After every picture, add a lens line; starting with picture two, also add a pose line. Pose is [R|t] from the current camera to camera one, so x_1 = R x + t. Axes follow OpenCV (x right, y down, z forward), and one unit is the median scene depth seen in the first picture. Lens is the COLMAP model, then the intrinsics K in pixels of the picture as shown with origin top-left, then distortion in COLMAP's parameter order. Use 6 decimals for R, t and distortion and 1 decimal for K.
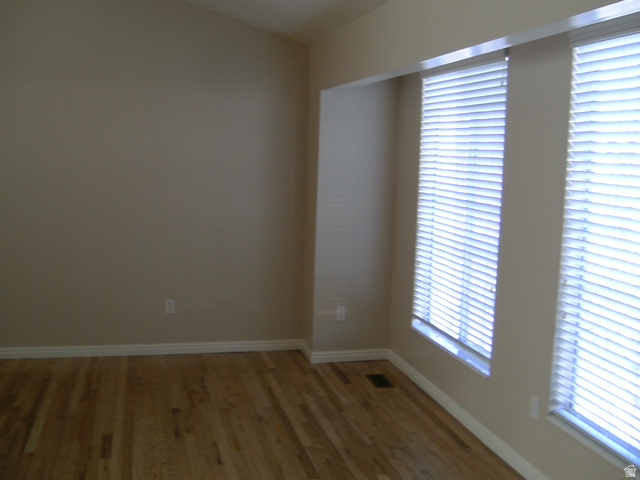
lens RADIAL K [[719.1, 0, 320.0], [0, 719.1, 240.0], [0, 0, 1]] dist [-0.005641, -0.006179]
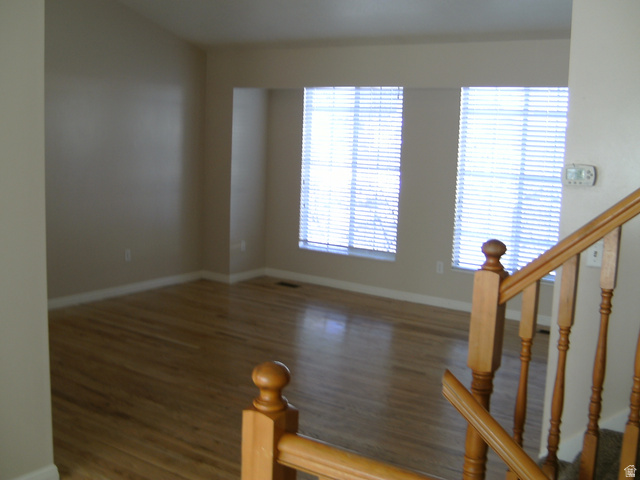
lens RADIAL K [[705.7, 0, 320.0], [0, 705.7, 240.0], [0, 0, 1]] dist [-0.138544, 0.003857]
pose [[0.743888, -0.099048, 0.660923, -0.821099], [0.065482, 0.995000, 0.075413, -0.004023], [-0.665088, -0.012820, 0.746655, -0.140279]]
